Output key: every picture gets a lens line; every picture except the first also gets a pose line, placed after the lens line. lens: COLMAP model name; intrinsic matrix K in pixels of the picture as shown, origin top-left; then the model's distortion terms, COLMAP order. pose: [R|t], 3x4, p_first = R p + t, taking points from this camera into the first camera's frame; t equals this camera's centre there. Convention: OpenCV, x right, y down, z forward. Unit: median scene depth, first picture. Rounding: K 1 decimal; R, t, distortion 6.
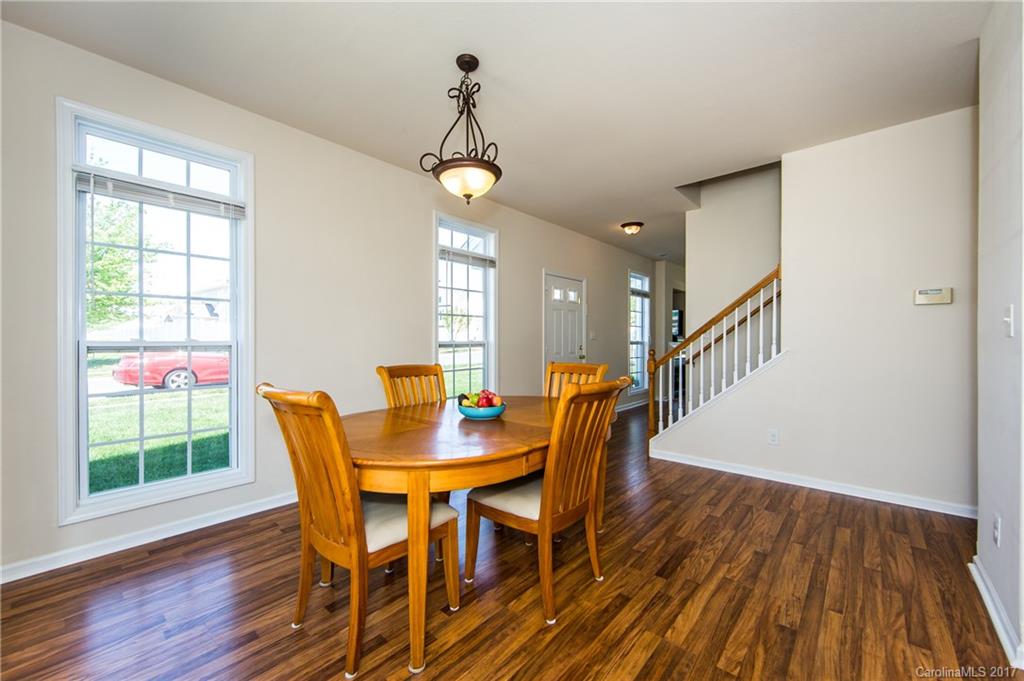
lens RADIAL K [[407.7, 0, 498.4], [0, 407.7, 339.2], [0, 0, 1]] dist [-0.009503, 0.000213]
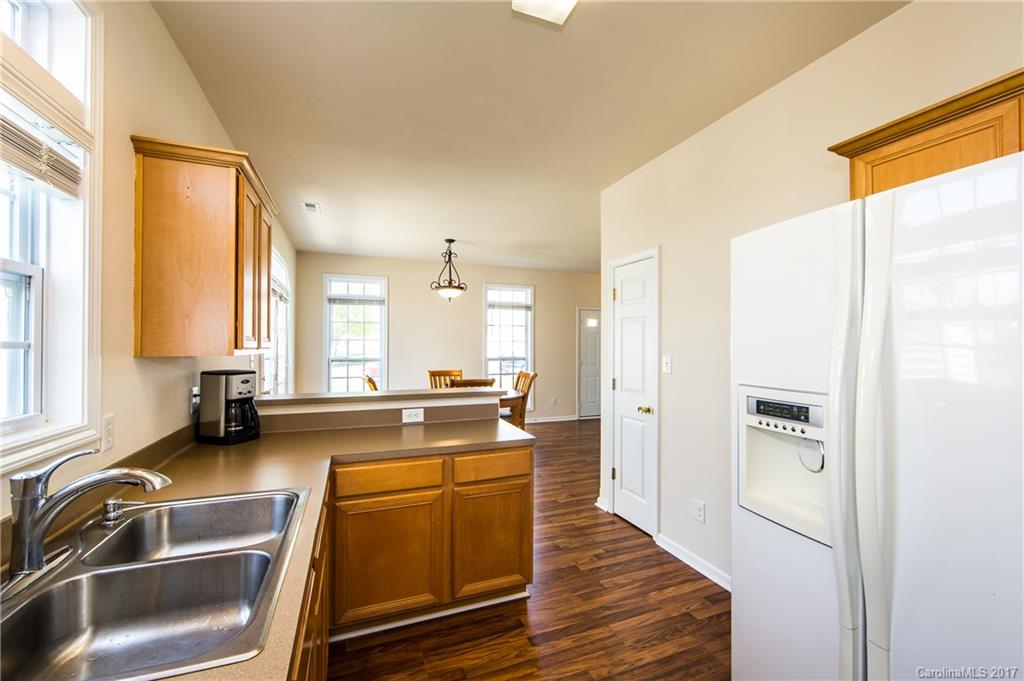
lens RADIAL K [[407.7, 0, 503.6], [0, 407.7, 342.3], [0, 0, 1]] dist [-0.009503, 0.000213]
pose [[0.895110, -0.002862, -0.445835, 1.104184], [0.000516, 0.999985, -0.005385, -0.081239], [0.445844, 0.004590, 0.895099, -0.836457]]
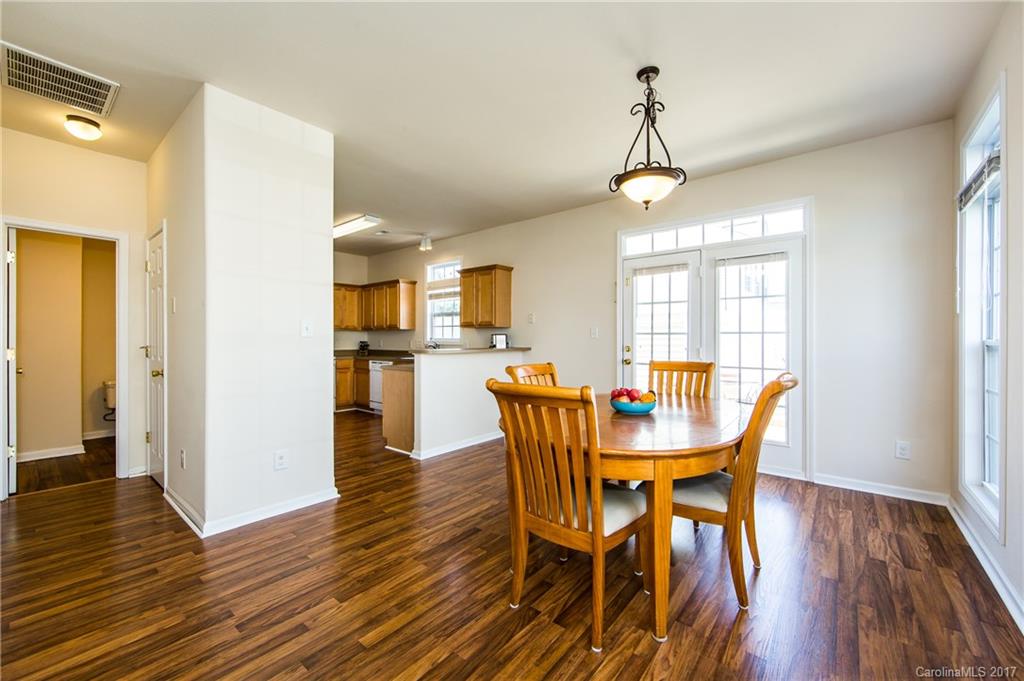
lens RADIAL K [[407.7, 0, 506.6], [0, 407.7, 344.5], [0, 0, 1]] dist [-0.009503, 0.000213]
pose [[-0.998393, 0.002699, -0.056611, 0.313966], [0.002057, 0.999933, 0.011398, 0.002280], [0.056638, 0.011263, -0.998331, 1.846429]]
